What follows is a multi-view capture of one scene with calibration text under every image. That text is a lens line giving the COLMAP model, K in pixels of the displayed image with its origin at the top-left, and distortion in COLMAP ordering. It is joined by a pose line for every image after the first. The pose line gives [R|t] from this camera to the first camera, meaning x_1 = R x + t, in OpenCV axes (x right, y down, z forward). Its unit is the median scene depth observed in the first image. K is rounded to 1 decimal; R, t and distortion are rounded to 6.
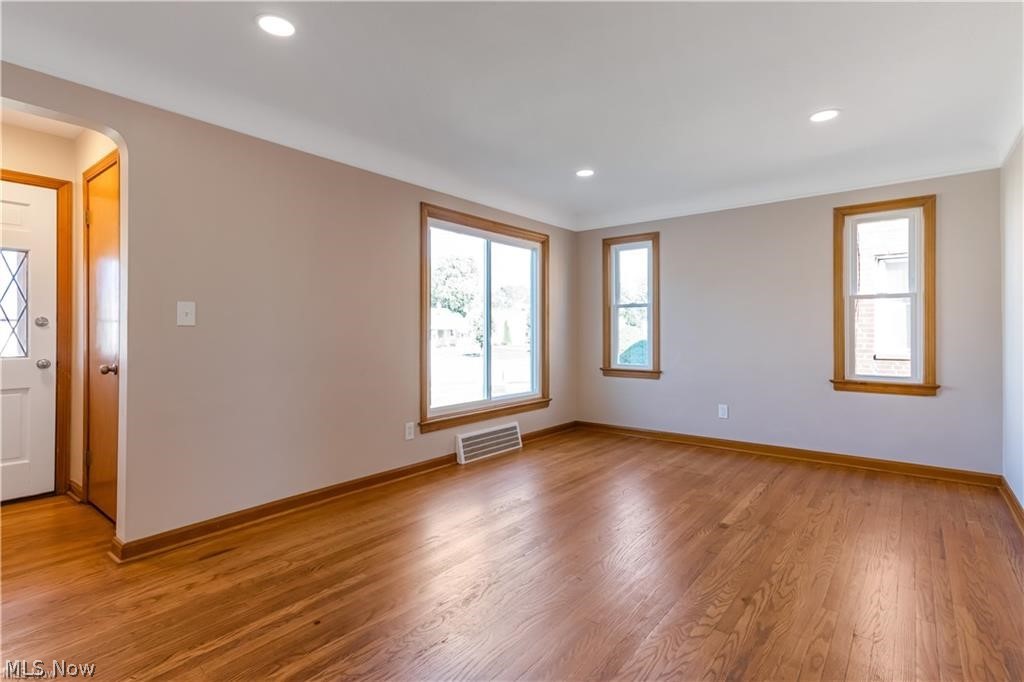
lens RADIAL K [[499.0, 0, 512.0], [0, 499.0, 341.0], [0, 0, 1]] dist [0.000519, 0.000327]
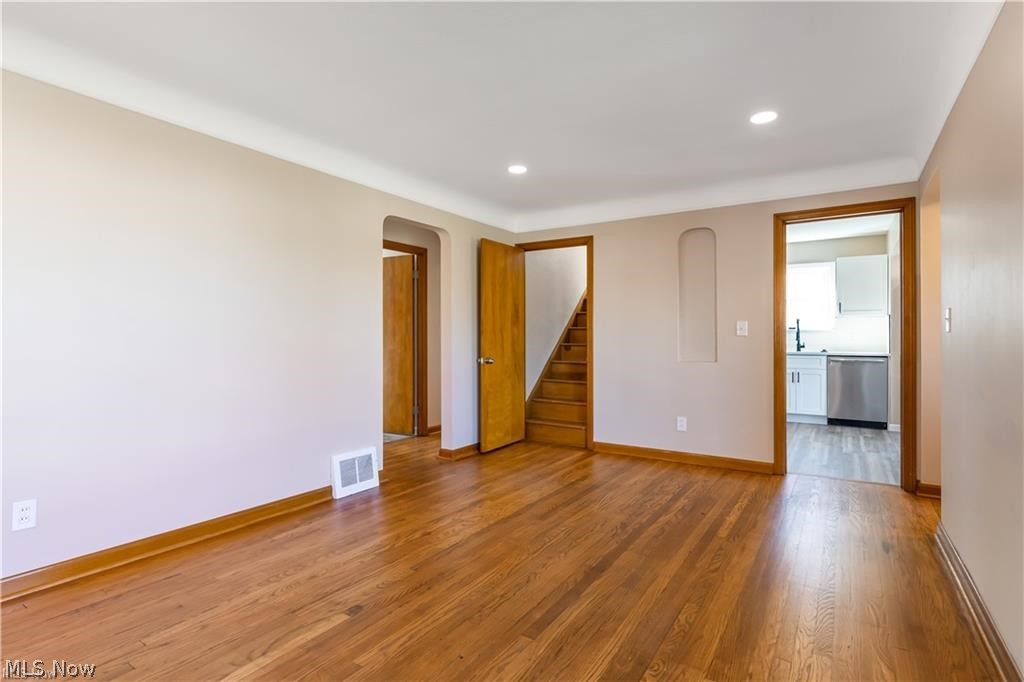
lens RADIAL K [[499.0, 0, 512.0], [0, 499.0, 341.0], [0, 0, 1]] dist [0.000519, 0.000327]
pose [[-0.995622, 0.002800, -0.093429, 0.185333], [0.000262, 0.999631, 0.027163, -0.026183], [0.093470, 0.027020, -0.995255, 1.215125]]
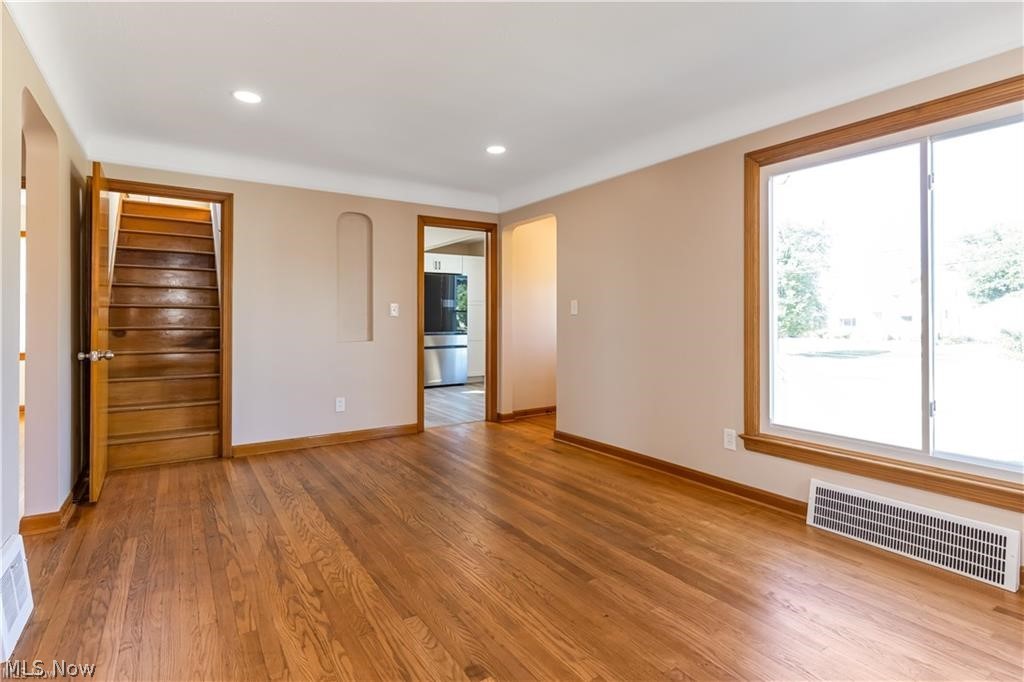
lens RADIAL K [[513.4, 0, 494.0], [0, 513.4, 312.0], [0, 0, 1]] dist [-0.000728, -0.000237]
pose [[-0.331938, -0.008150, -0.943266, 0.672757], [-0.016697, 0.999857, -0.002763, -0.019386], [0.943153, 0.014833, -0.332027, 0.845513]]
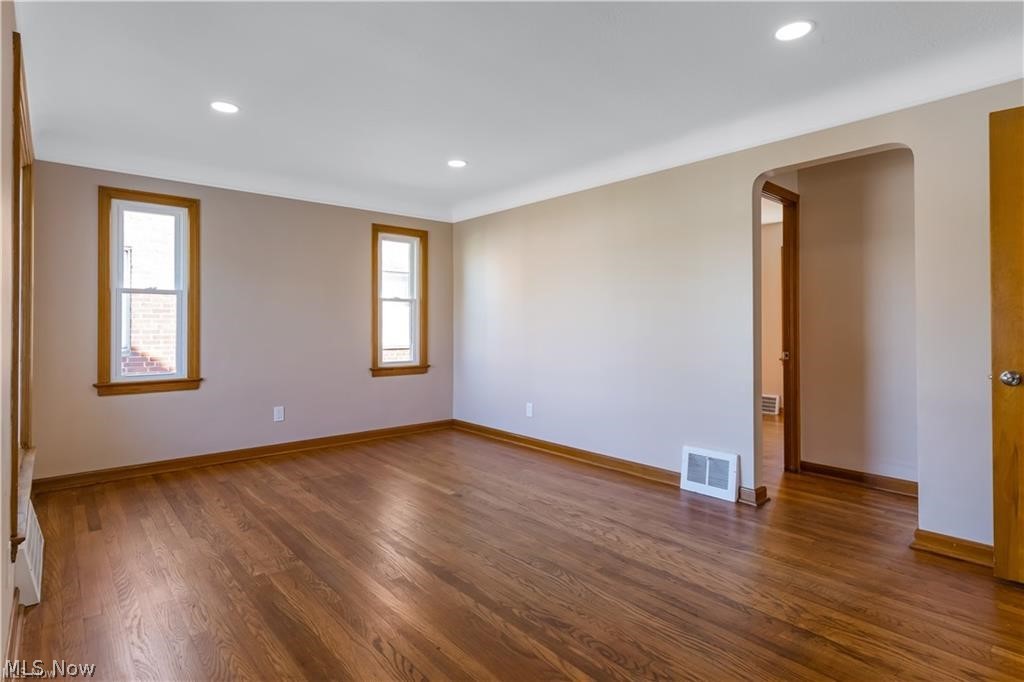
lens RADIAL K [[534.7, 0, 508.9], [0, 534.7, 320.4], [0, 0, 1]] dist [0.036291, -0.000465]
pose [[0.180027, 0.012218, 0.983586, -0.550826], [0.020300, 0.999664, -0.016133, -0.008306], [-0.983452, 0.022872, 0.179718, 0.456740]]
